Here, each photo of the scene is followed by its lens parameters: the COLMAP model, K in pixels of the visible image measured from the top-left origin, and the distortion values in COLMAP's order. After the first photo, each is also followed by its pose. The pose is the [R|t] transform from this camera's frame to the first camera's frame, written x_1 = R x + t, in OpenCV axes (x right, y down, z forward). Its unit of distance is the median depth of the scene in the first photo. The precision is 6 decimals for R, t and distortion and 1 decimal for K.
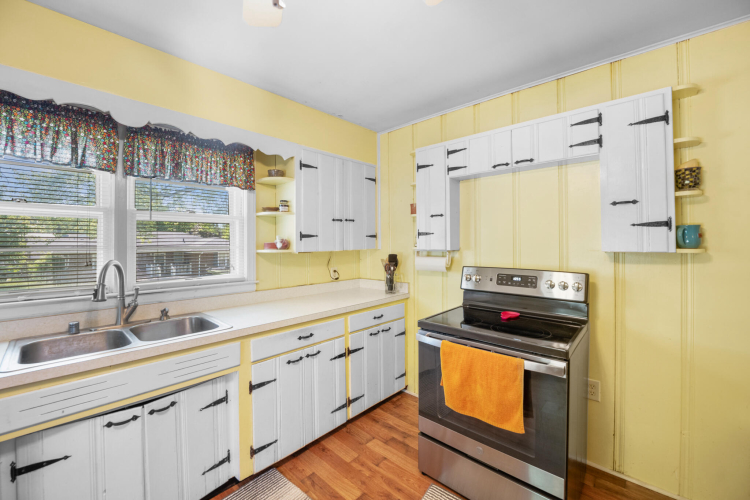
lens RADIAL K [[303.5, 0, 373.8], [0, 303.5, 242.3], [0, 0, 1]] dist [-0.025713, 0.001474]
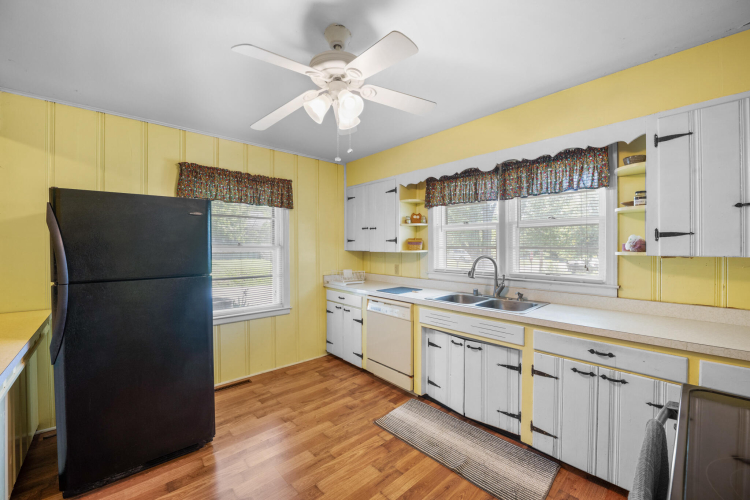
lens RADIAL K [[303.5, 0, 372.1], [0, 303.5, 247.6], [0, 0, 1]] dist [-0.025713, 0.001474]
pose [[-0.108131, 0.011065, -0.994075, 0.675552], [0.012418, 0.999875, 0.009778, -0.005273], [0.994059, -0.011287, -0.108254, 0.440914]]
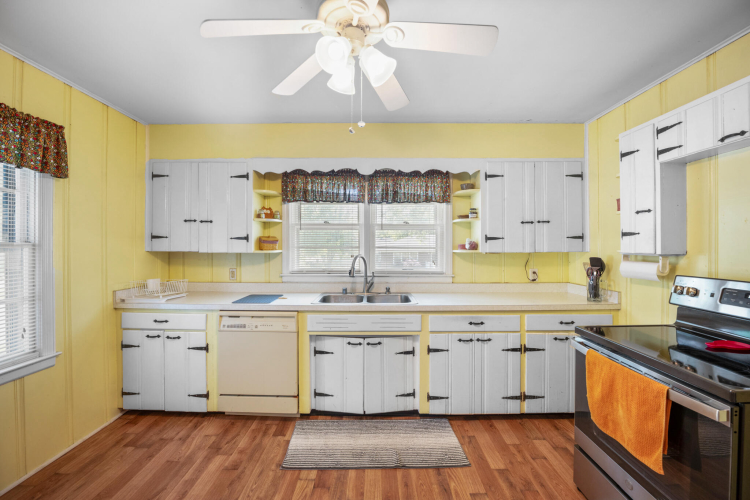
lens RADIAL K [[303.5, 0, 373.7], [0, 303.5, 245.4], [0, 0, 1]] dist [-0.025713, 0.001474]
pose [[0.670166, 0.004351, -0.742199, 0.380011], [0.000763, 0.999978, 0.006551, -0.002866], [0.742211, -0.004957, 0.670148, -0.094133]]
